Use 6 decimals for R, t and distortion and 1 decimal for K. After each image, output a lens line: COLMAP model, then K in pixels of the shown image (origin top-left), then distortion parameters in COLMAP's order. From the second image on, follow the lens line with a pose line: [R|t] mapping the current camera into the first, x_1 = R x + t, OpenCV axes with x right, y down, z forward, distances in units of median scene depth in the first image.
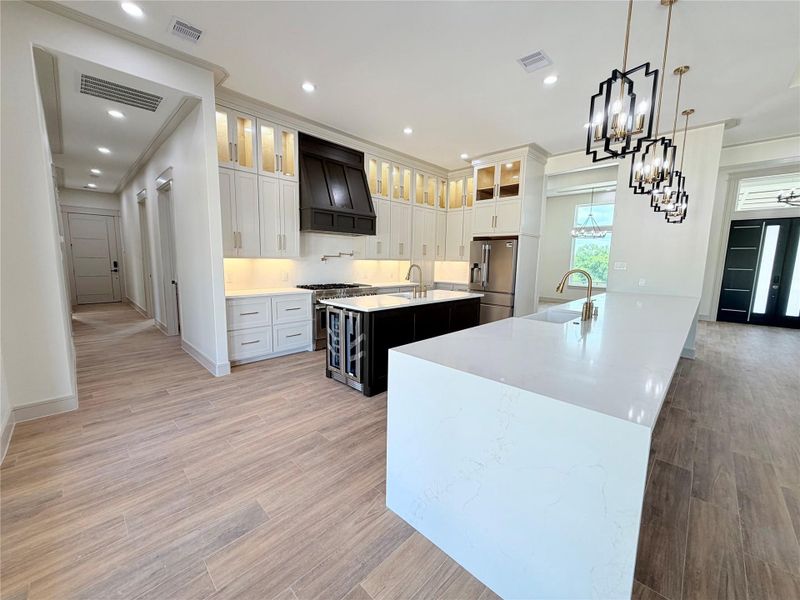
lens RADIAL K [[318.2, 0, 398.4], [0, 318.2, 300.3], [0, 0, 1]] dist [-0.000519, -0.000172]
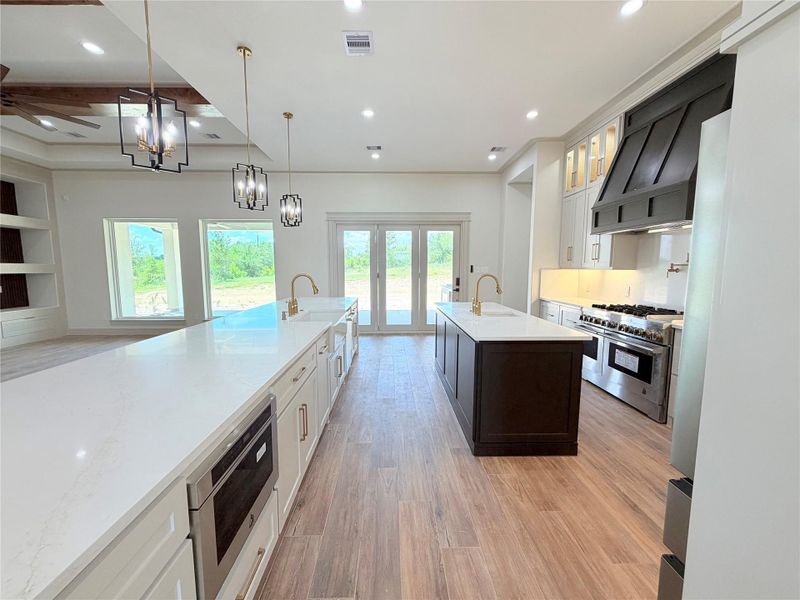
lens RADIAL K [[318.2, 0, 398.4], [0, 318.2, 300.3], [0, 0, 1]] dist [-0.000519, -0.000172]
pose [[-0.699352, 0.059170, -0.712324, 0.575451], [-0.102159, 0.978062, 0.181542, -0.124235], [0.707439, 0.199732, -0.677965, 1.017609]]
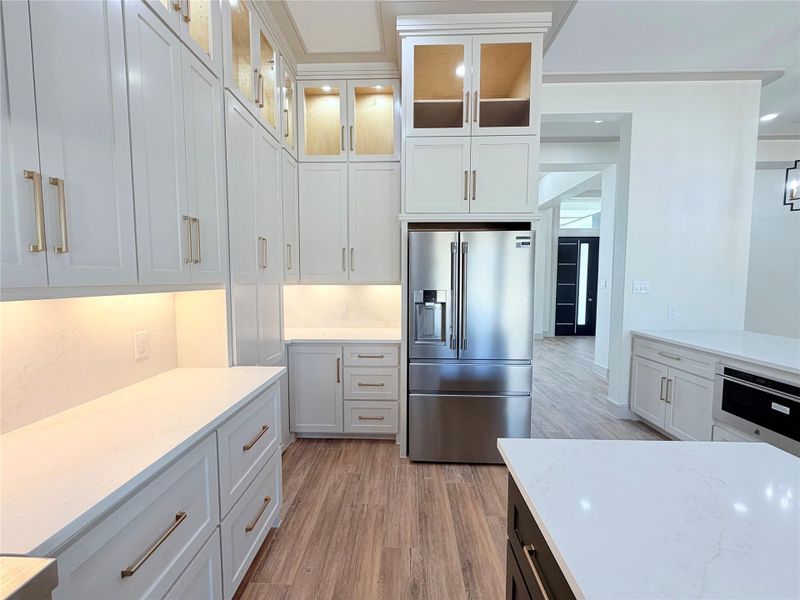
lens RADIAL K [[318.2, 0, 398.4], [0, 318.2, 300.3], [0, 0, 1]] dist [-0.000519, -0.000172]
pose [[0.740129, -0.061897, 0.669610, -0.042733], [0.097164, 0.995149, -0.015408, -0.113278], [-0.665408, 0.076466, 0.742553, 0.822852]]
